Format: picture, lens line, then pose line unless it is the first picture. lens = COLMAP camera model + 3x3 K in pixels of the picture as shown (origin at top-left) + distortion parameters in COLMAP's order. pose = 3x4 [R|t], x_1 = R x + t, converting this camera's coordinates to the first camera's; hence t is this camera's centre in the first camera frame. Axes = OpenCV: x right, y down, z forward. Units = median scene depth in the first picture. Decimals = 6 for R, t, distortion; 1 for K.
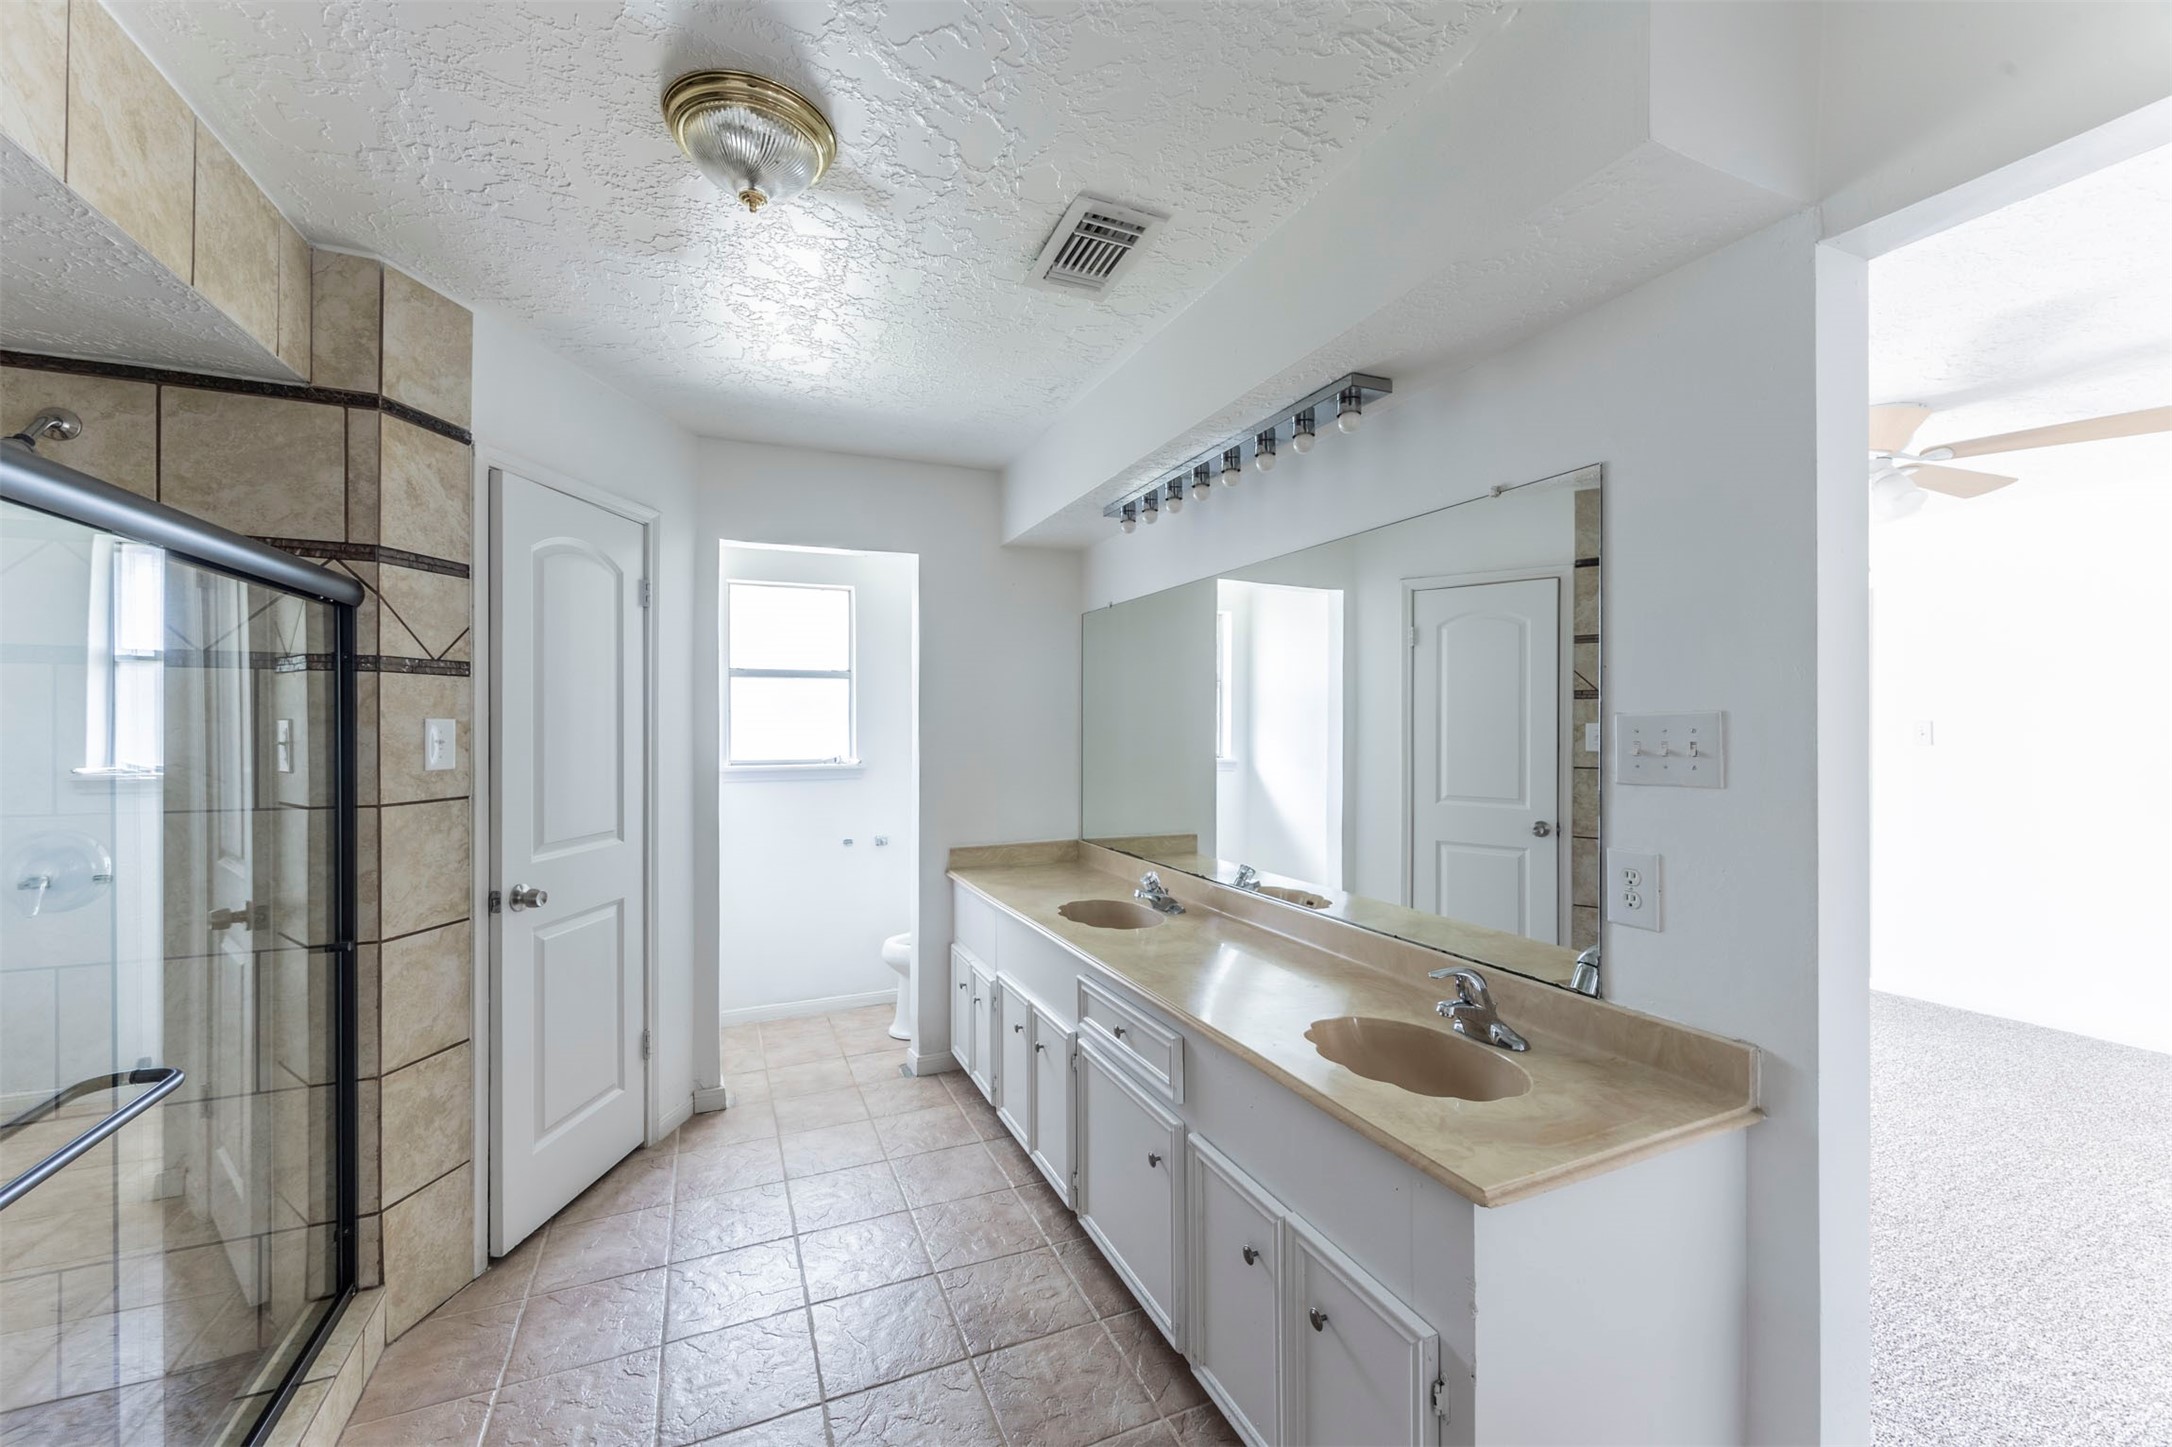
lens RADIAL K [[867.6, 0, 1072.4], [0, 867.6, 722.9], [0, 0, 1]] dist [-0.001131, -0.000238]
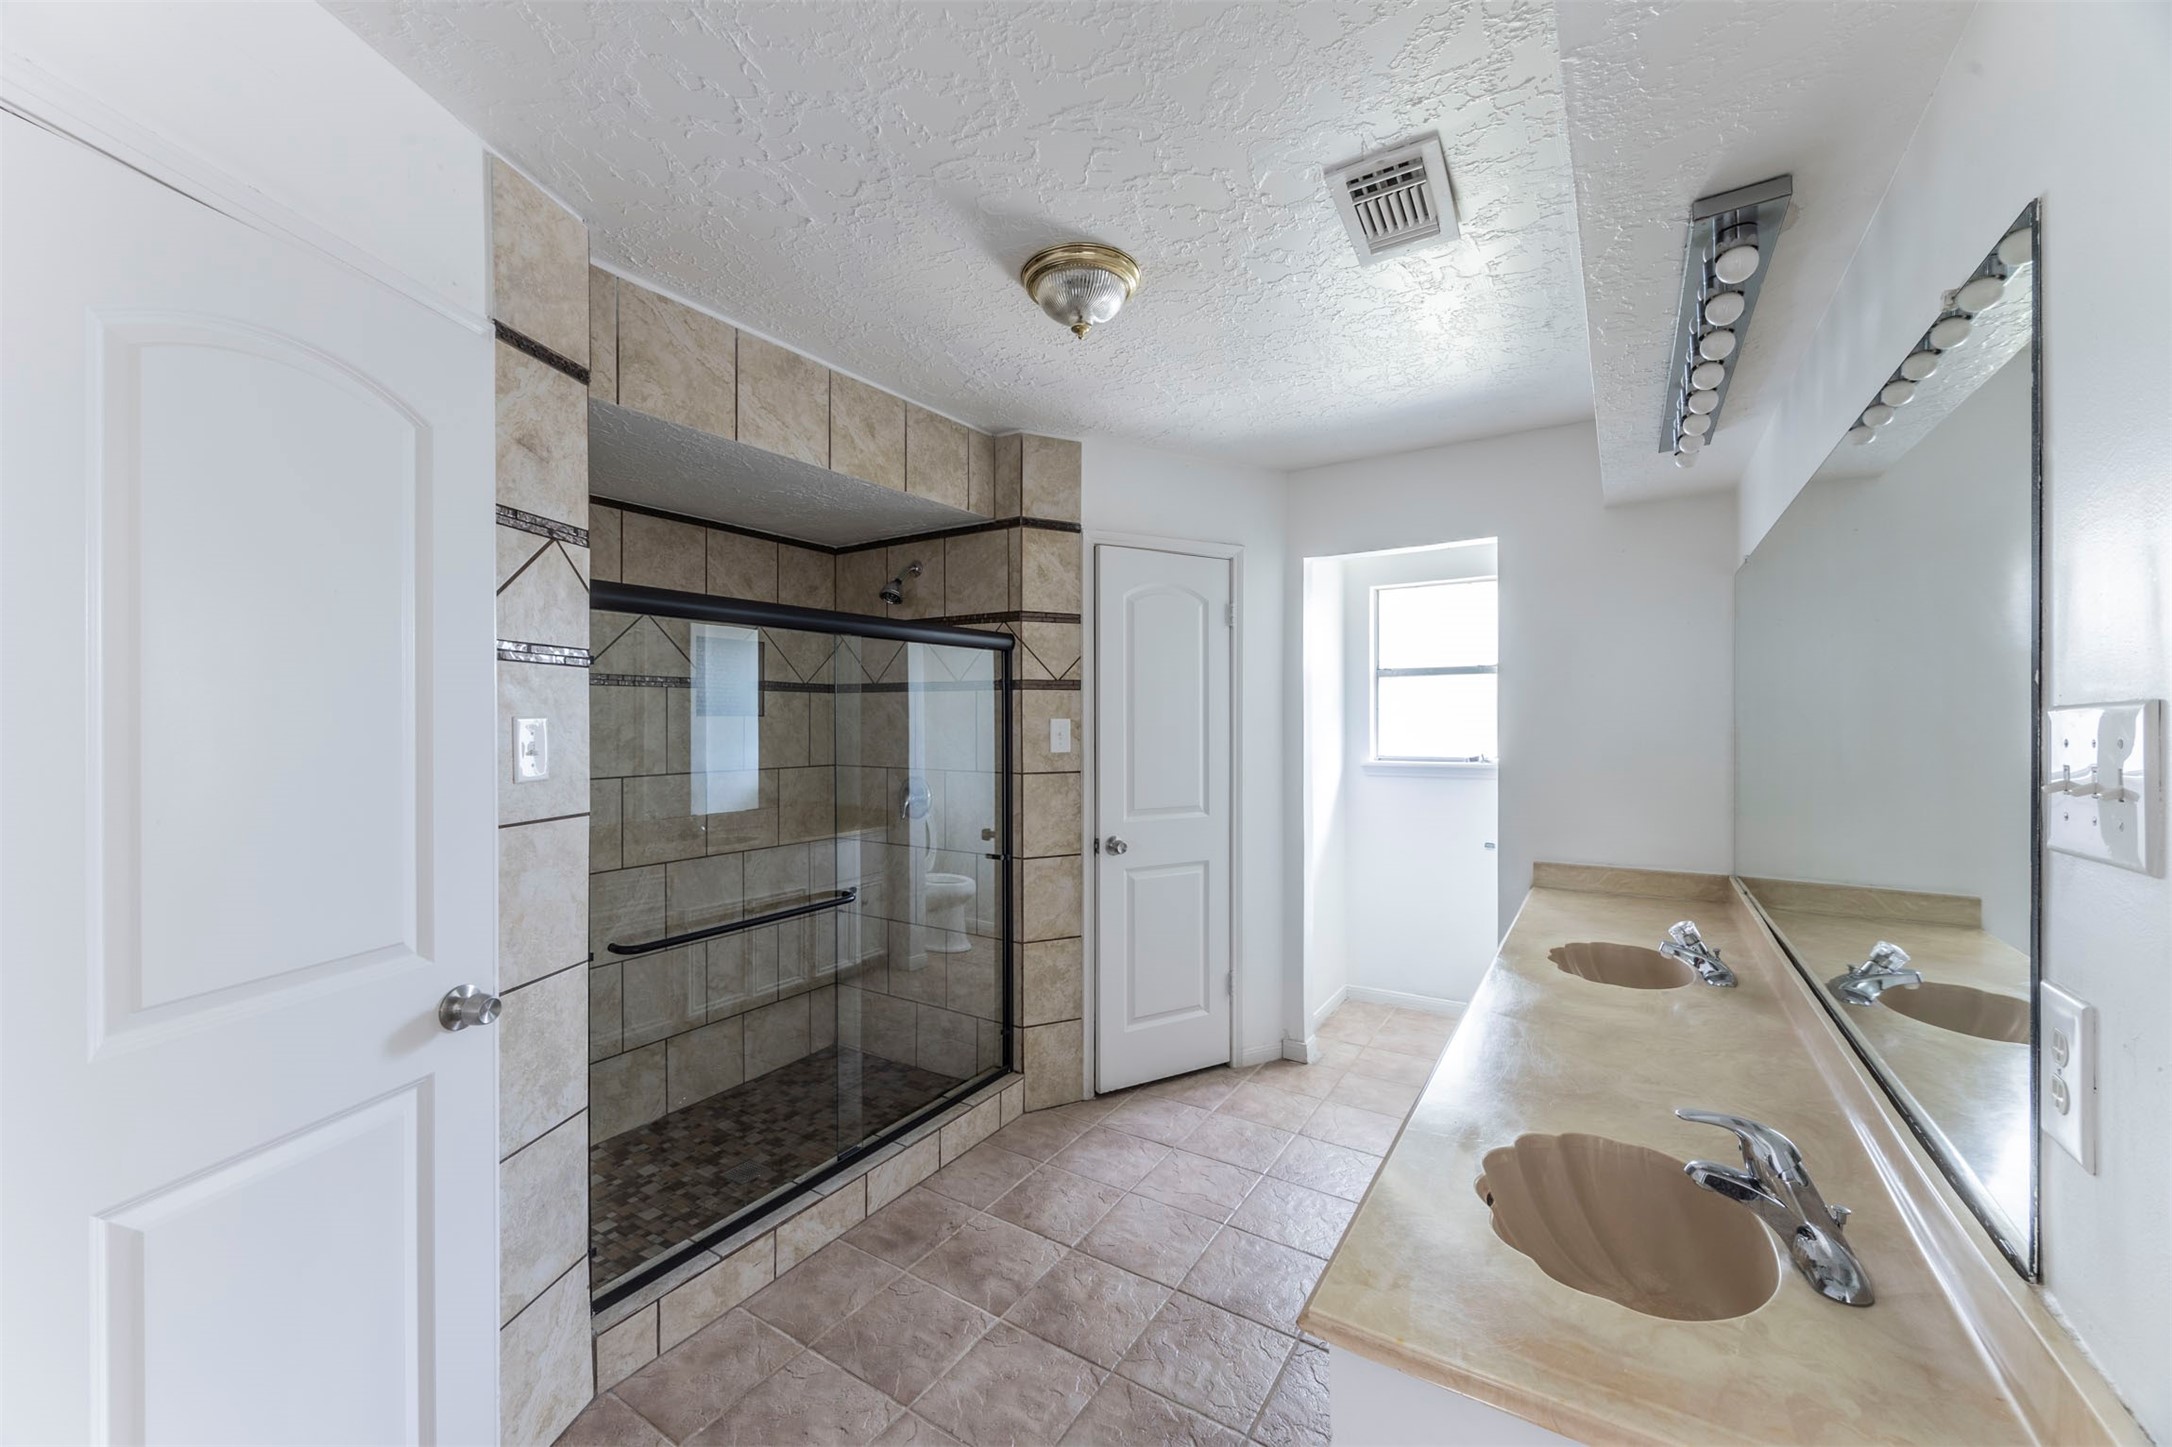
lens RADIAL K [[833.0, 0, 1036.3], [0, 833.0, 719.5], [0, 0, 1]] dist [-0.005162, -0.000254]
pose [[0.539994, -0.001196, -0.841668, 0.469198], [0.002143, 0.999998, -0.000046, -0.003500], [0.841666, -0.001779, 0.539996, 0.178363]]
